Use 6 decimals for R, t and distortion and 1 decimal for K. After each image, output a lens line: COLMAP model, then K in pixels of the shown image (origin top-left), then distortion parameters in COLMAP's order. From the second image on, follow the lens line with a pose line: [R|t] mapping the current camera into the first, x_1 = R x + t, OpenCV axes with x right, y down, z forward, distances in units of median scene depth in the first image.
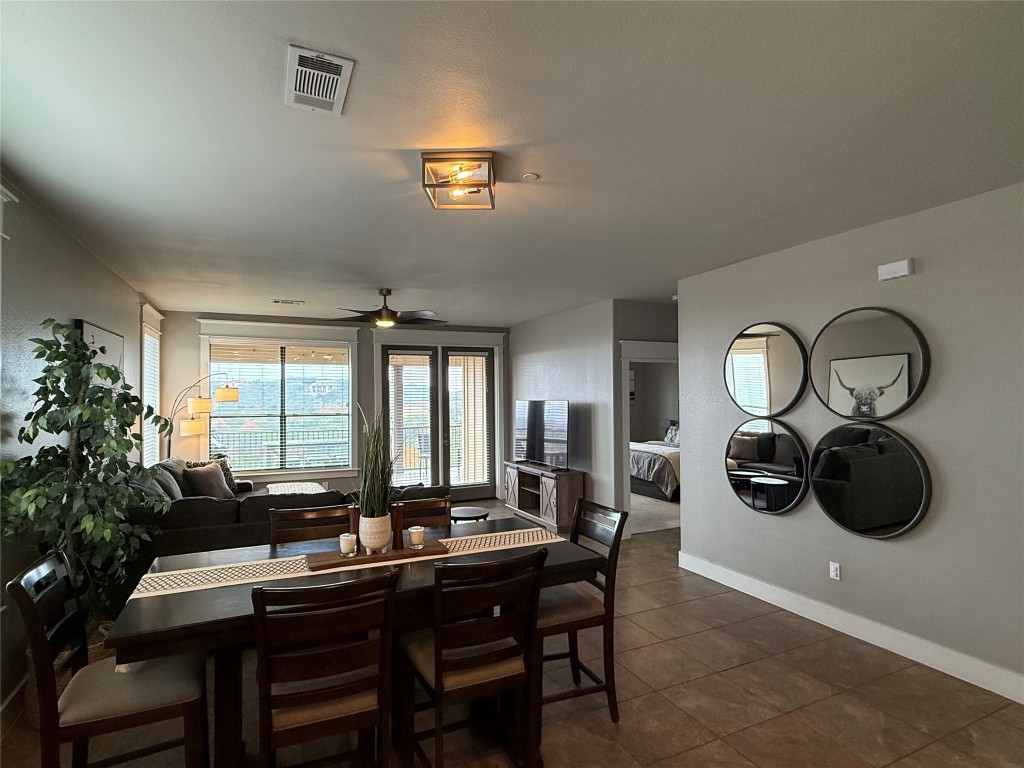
lens RADIAL K [[530.0, 0, 507.5], [0, 530.0, 381.4], [0, 0, 1]] dist [0.000691, 0.001317]
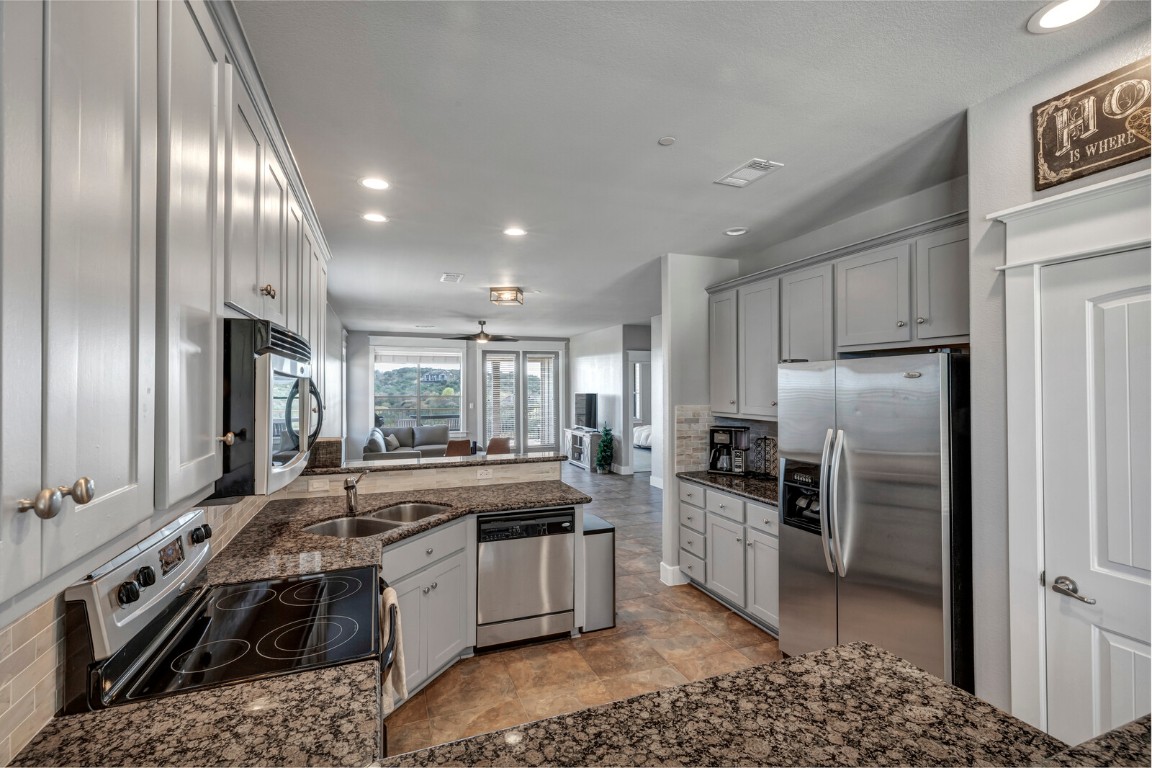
lens RADIAL K [[525.7, 0, 582.9], [0, 525.7, 380.5], [0, 0, 1]] dist [0.005995, -0.000141]
pose [[0.998139, 0.006318, -0.060657, 0.180793], [-0.005262, 0.999832, 0.017554, -0.013209], [0.060757, -0.017203, 0.998004, -0.617664]]
